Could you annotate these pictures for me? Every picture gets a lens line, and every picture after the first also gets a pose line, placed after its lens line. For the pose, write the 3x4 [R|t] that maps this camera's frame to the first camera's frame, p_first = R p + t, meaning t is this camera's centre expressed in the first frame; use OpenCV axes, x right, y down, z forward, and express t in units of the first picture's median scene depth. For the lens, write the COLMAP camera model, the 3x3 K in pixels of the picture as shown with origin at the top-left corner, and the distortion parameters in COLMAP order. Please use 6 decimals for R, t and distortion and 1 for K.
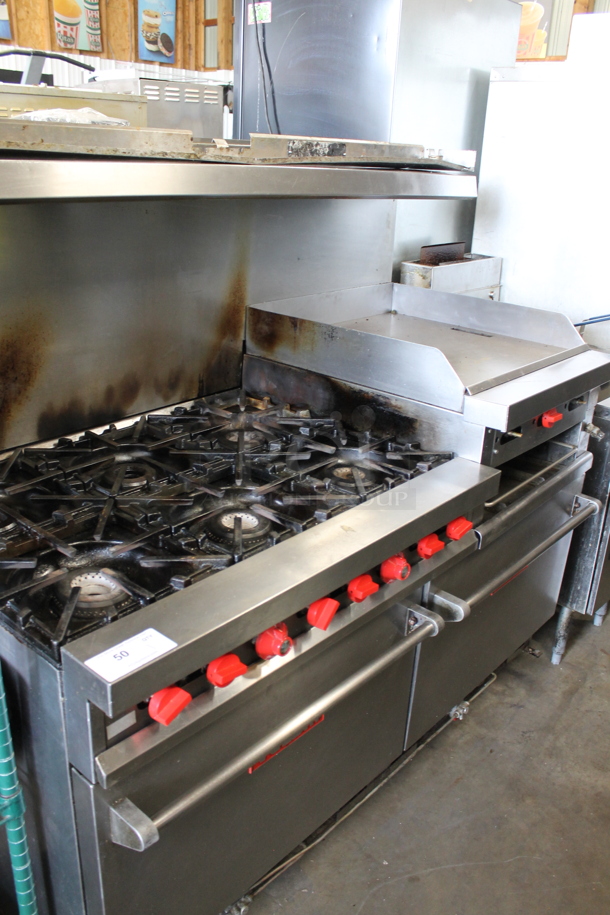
lens RADIAL K [[788.2, 0, 302.8], [0, 788.2, 458.7], [0, 0, 1]] dist [-0.141480, 0.089867]
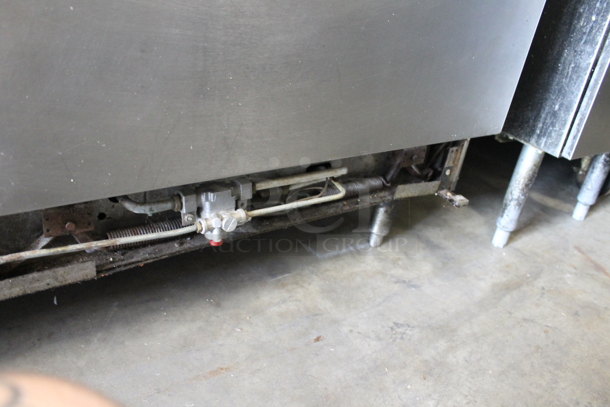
lens RADIAL K [[525.5, 0, 304.0], [0, 525.5, 206.9], [0, 0, 1]] dist [-0.141480, 0.089867]
pose [[0.967316, 0.197235, -0.159365, 0.249543], [-0.178174, 0.975863, 0.126278, 0.223278], [0.180425, -0.093756, 0.979110, 0.589104]]
